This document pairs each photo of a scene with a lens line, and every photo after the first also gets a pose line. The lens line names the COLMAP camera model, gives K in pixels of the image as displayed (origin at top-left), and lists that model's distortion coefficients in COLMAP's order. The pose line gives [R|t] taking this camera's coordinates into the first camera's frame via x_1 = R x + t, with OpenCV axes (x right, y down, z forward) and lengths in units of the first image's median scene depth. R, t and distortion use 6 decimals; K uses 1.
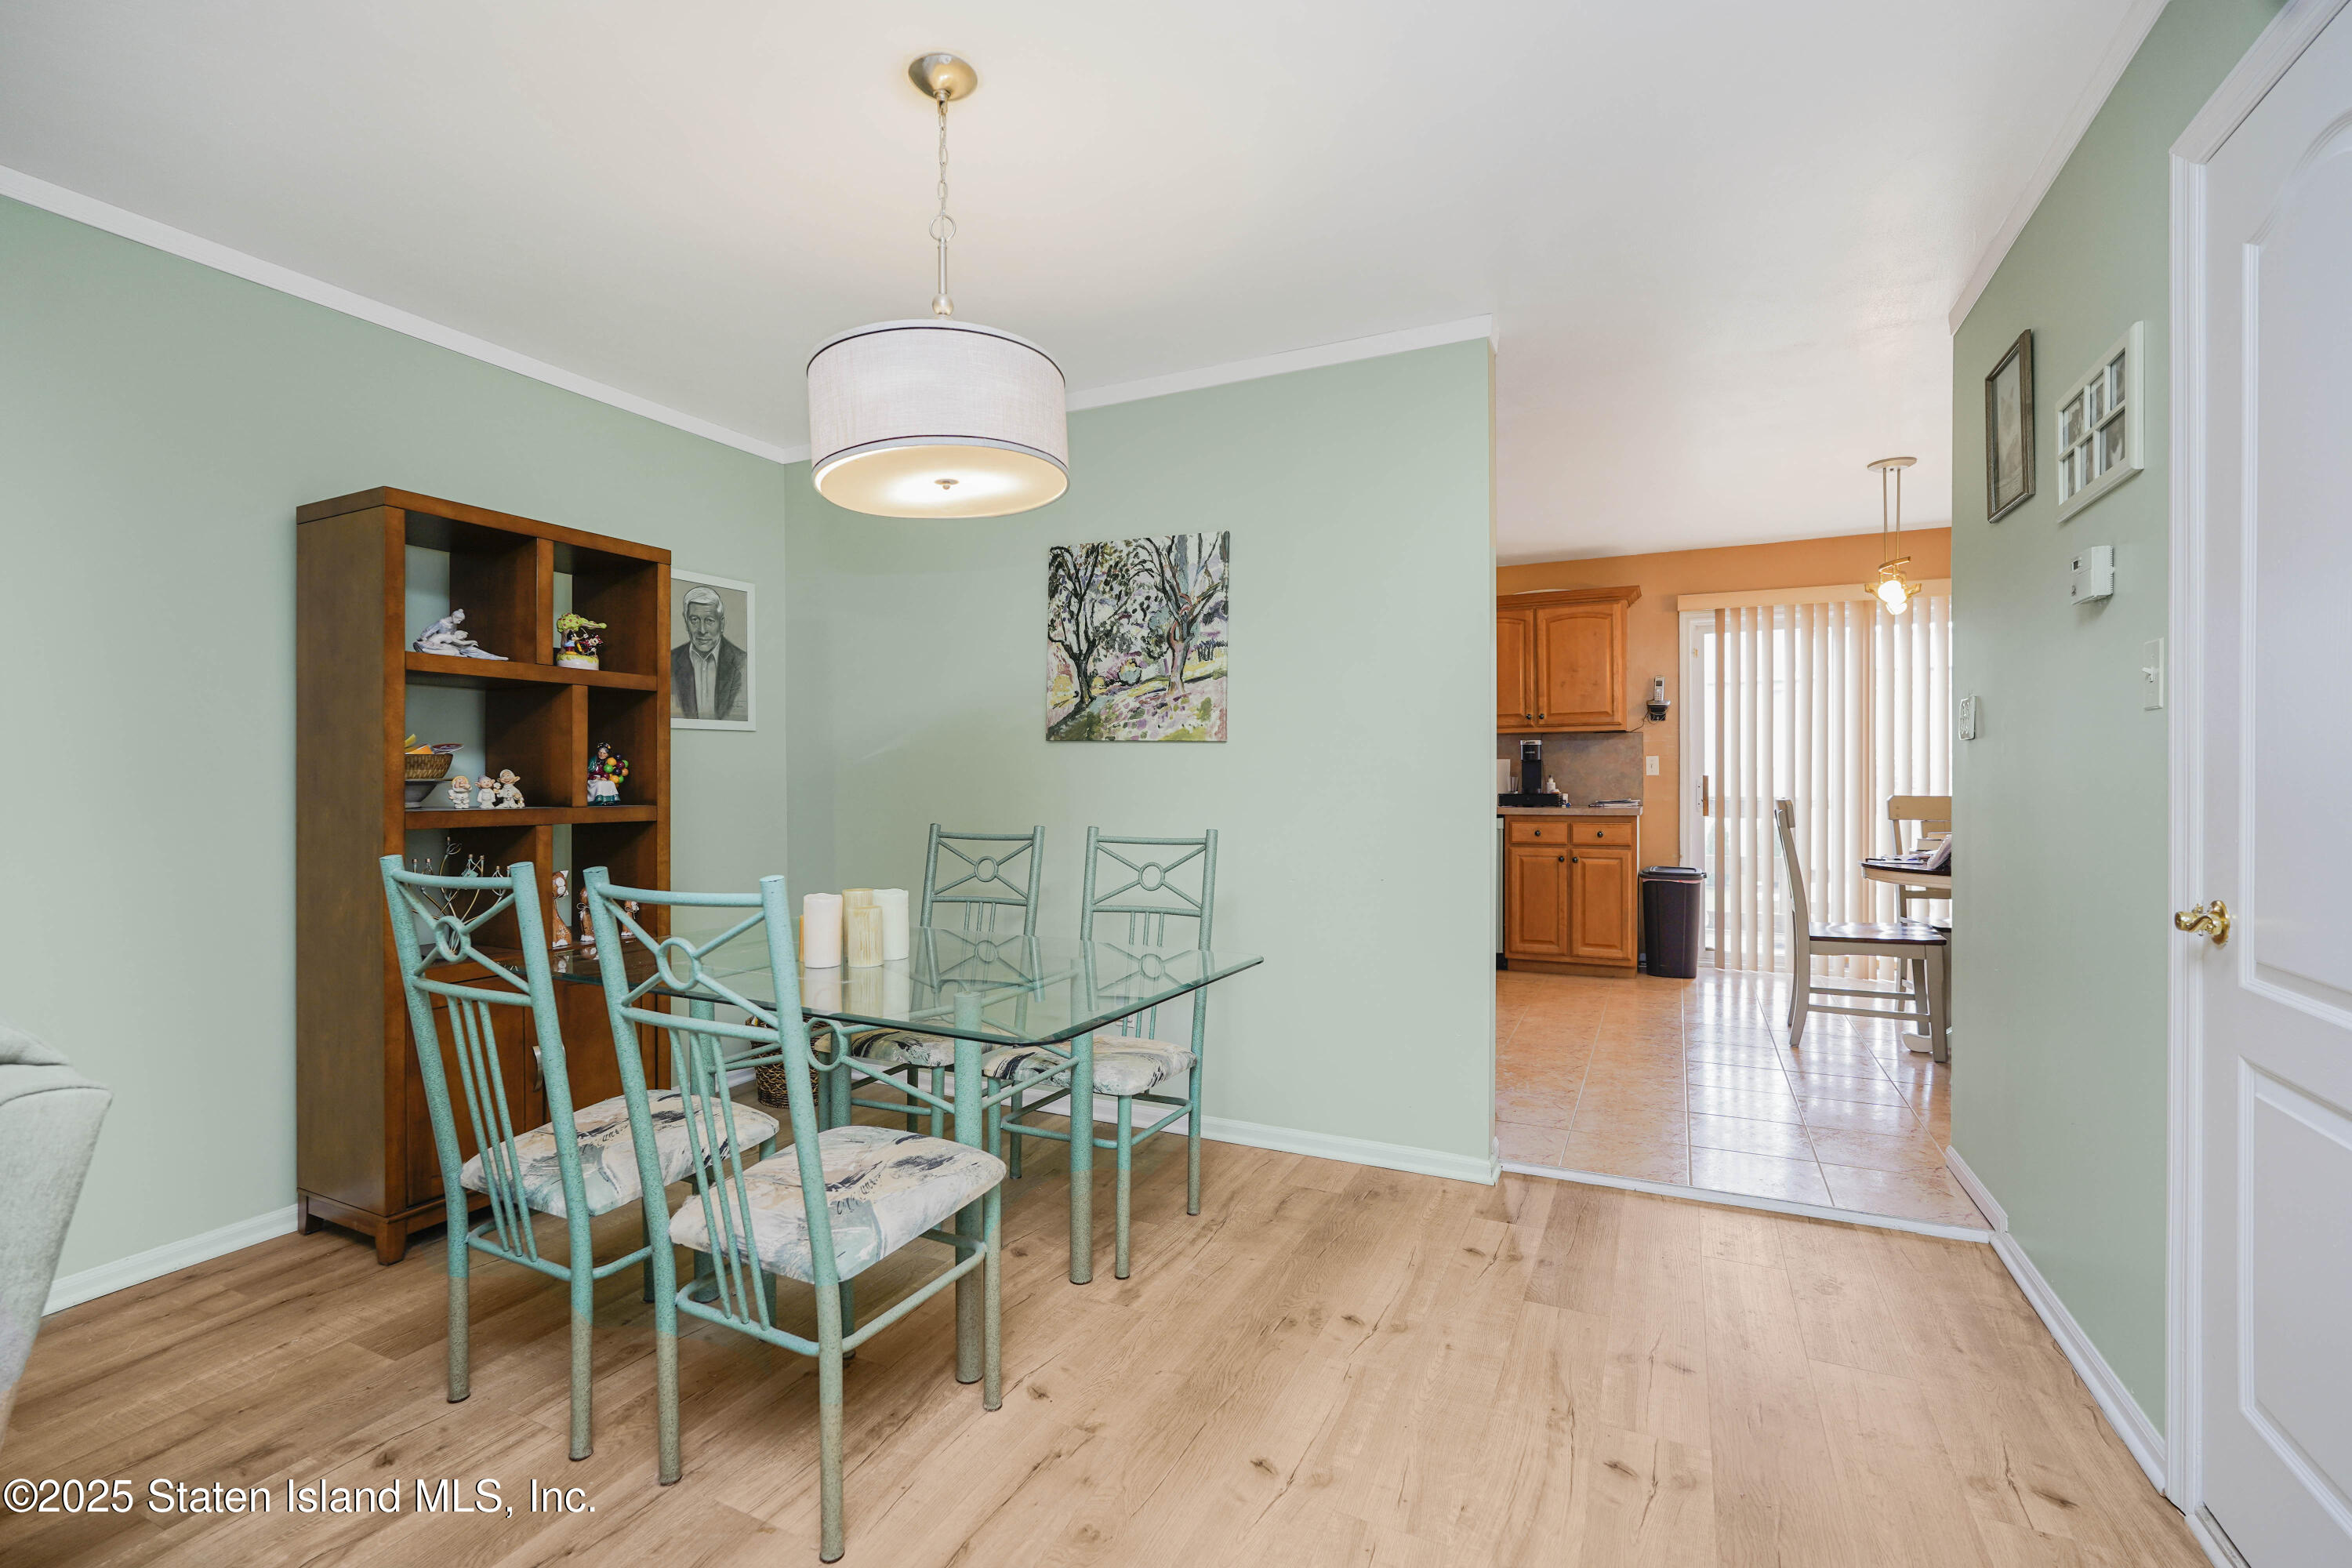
lens RADIAL K [[1036.2, 0, 1178.9], [0, 1036.2, 781.7], [0, 0, 1]] dist [-0.018607, 0.010193]
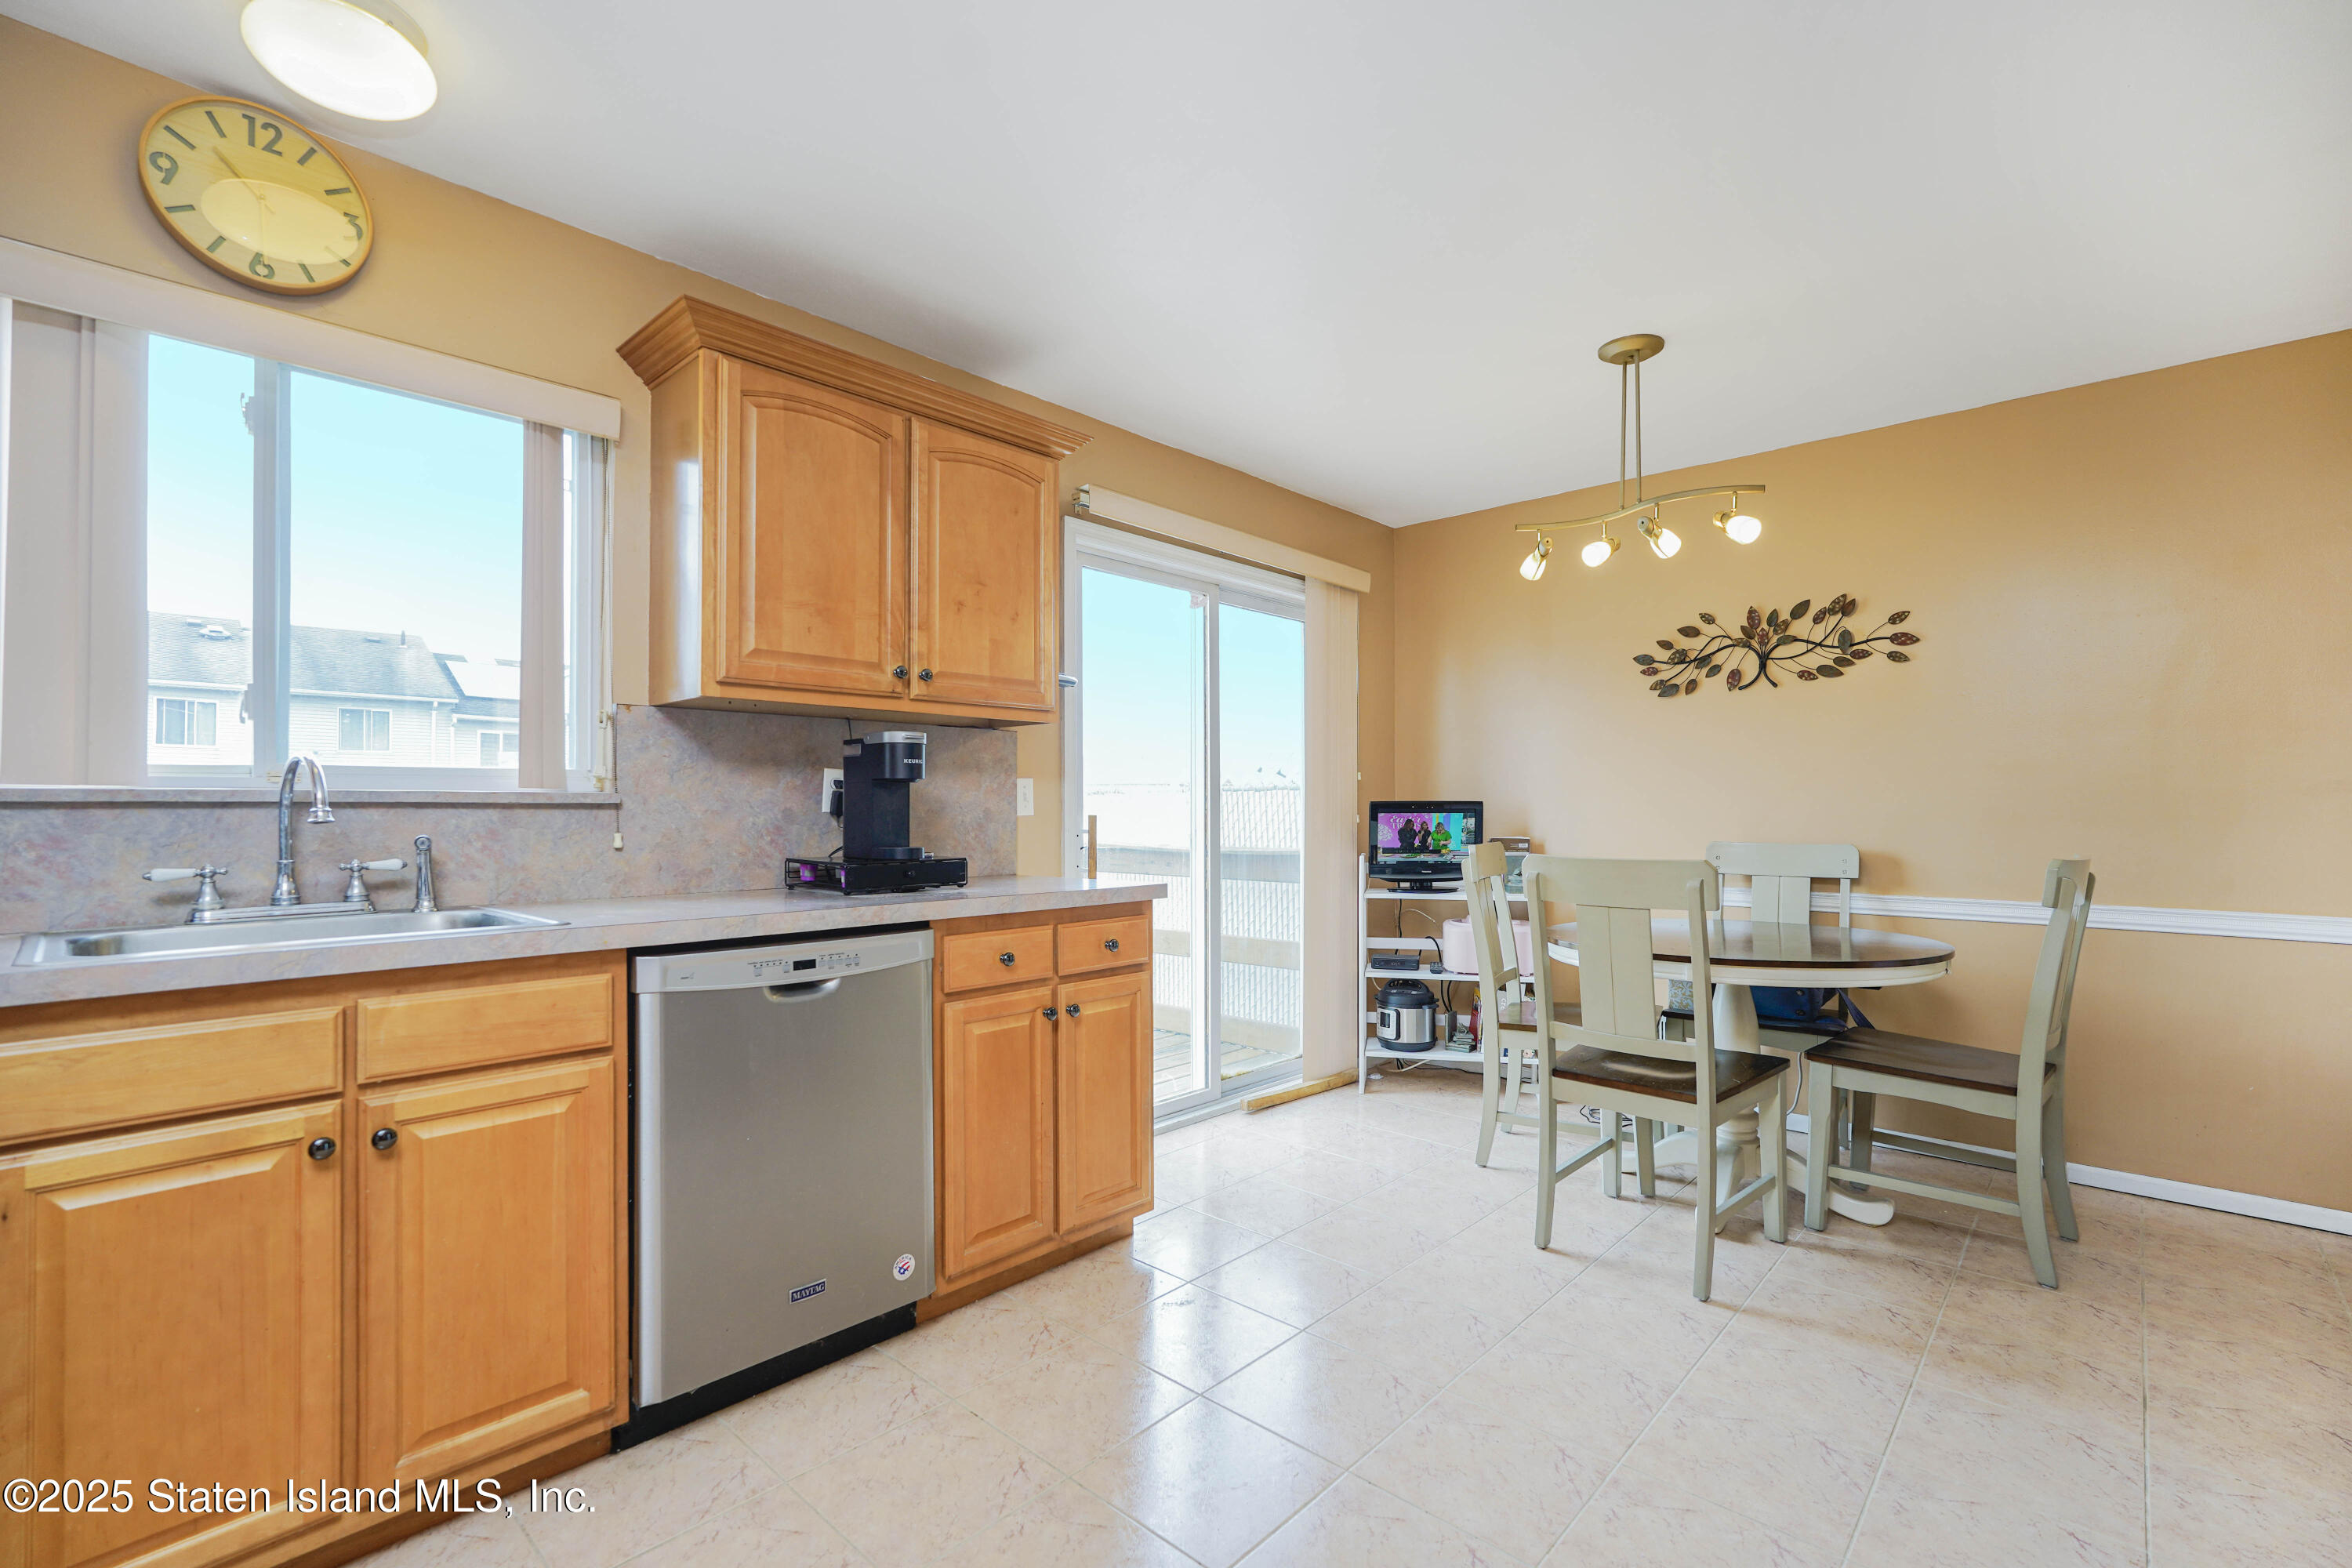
lens RADIAL K [[1047.5, 0, 1171.7], [0, 1047.5, 793.2], [0, 0, 1]] dist [-0.019442, 0.010111]
pose [[0.301290, 0.022450, 0.953268, -0.023174], [0.004389, 0.999680, -0.024930, -0.003984], [-0.953522, 0.011695, 0.301095, 0.788163]]
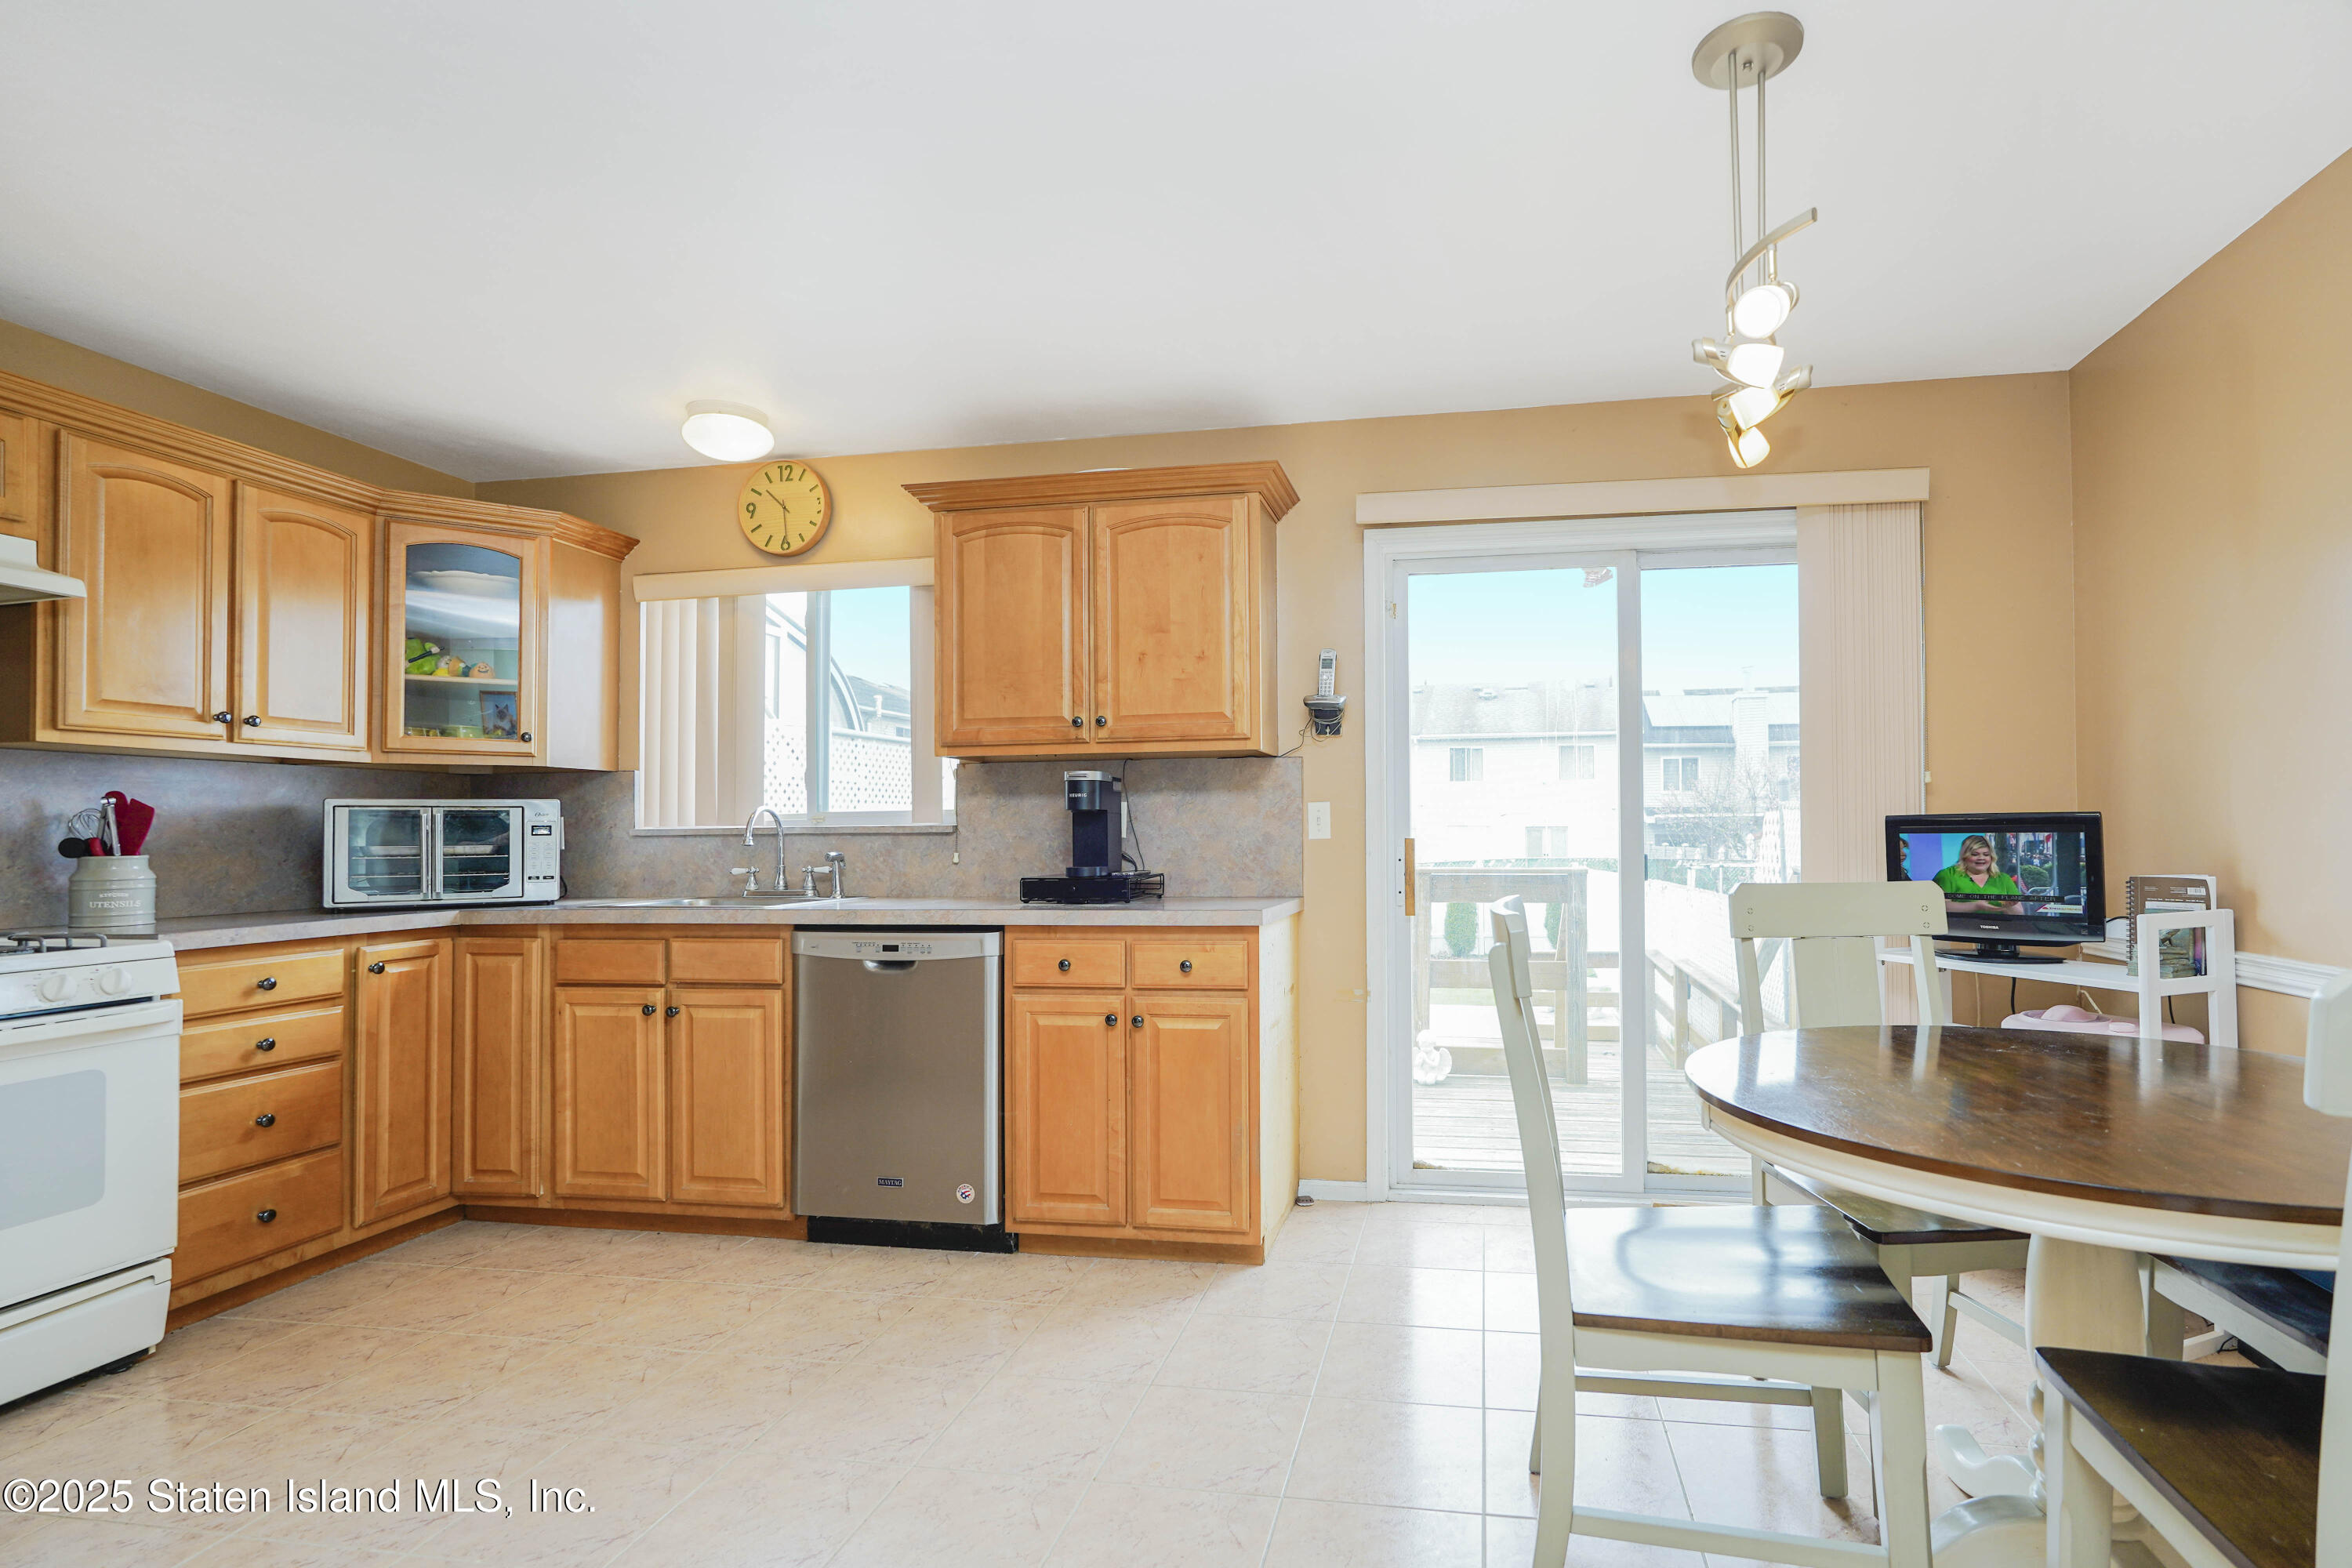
lens RADIAL K [[1098.6, 0, 1303.0], [0, 1098.6, 808.0], [0, 0, 1]] dist [-0.010617, 0.000111]
pose [[0.959830, 0.004025, 0.280555, 0.300264], [0.003873, 0.999612, -0.027592, -0.006583], [-0.280557, 0.027570, 0.959441, 0.475754]]
